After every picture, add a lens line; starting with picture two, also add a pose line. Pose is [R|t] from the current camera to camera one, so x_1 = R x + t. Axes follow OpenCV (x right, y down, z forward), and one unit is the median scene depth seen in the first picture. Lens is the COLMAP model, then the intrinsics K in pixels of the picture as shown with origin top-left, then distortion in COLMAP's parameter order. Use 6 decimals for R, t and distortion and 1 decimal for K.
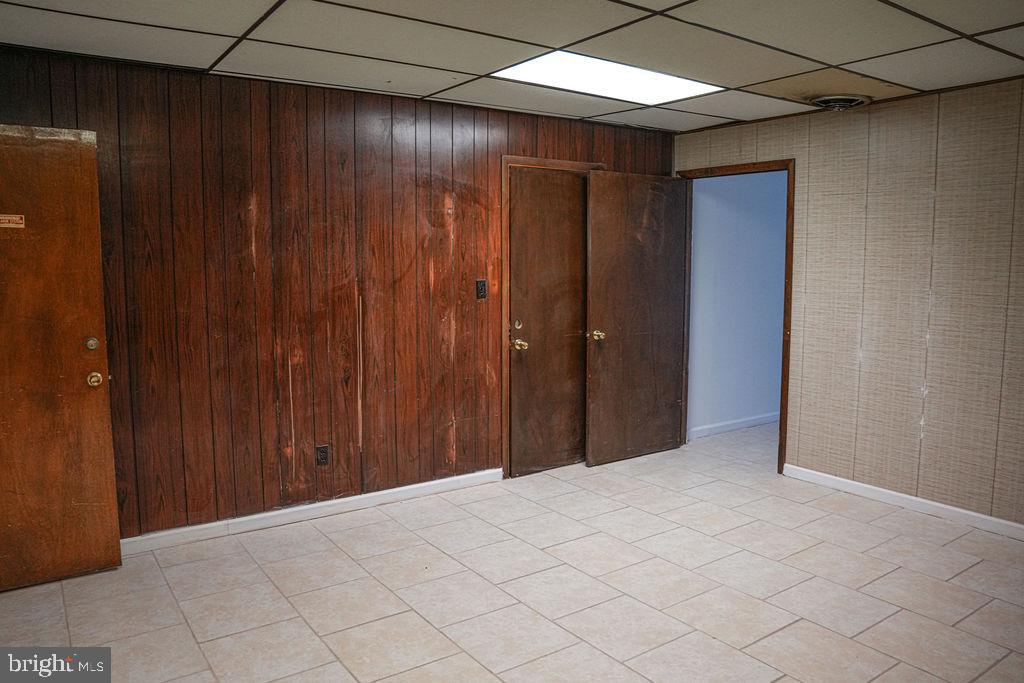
lens RADIAL K [[709.3, 0, 512.0], [0, 709.3, 341.5], [0, 0, 1]] dist [-0.131642, 0.101793]
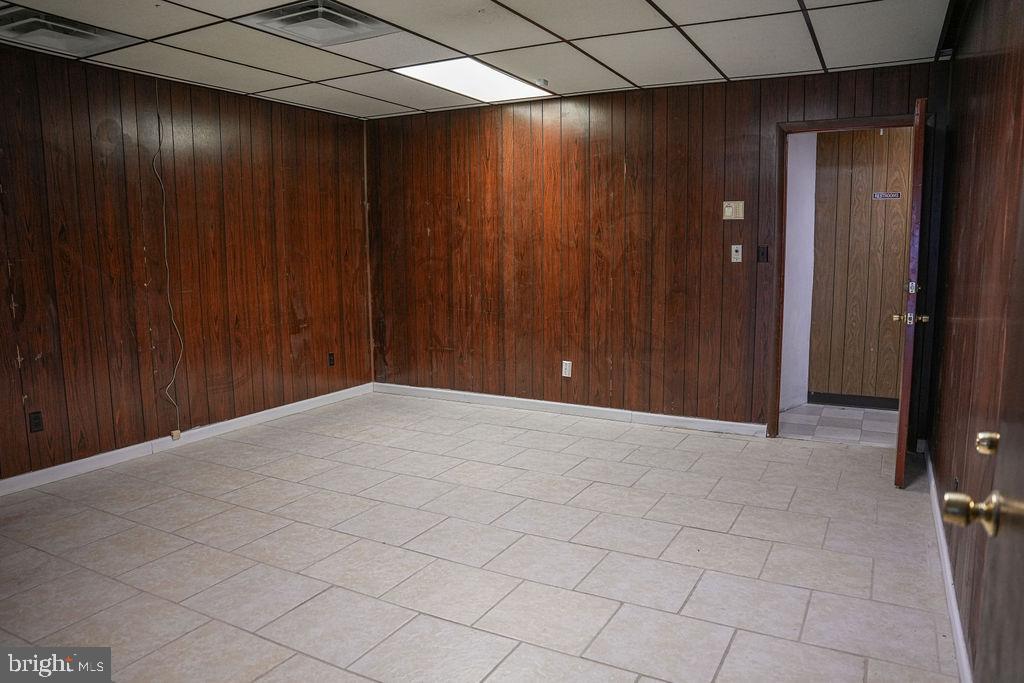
lens RADIAL K [[709.3, 0, 512.0], [0, 709.3, 341.5], [0, 0, 1]] dist [-0.131642, 0.101793]
pose [[-0.888637, 0.070603, -0.453143, 0.508888], [-0.044568, 0.970107, 0.238551, -0.150773], [0.456440, 0.232181, -0.858926, 1.692159]]
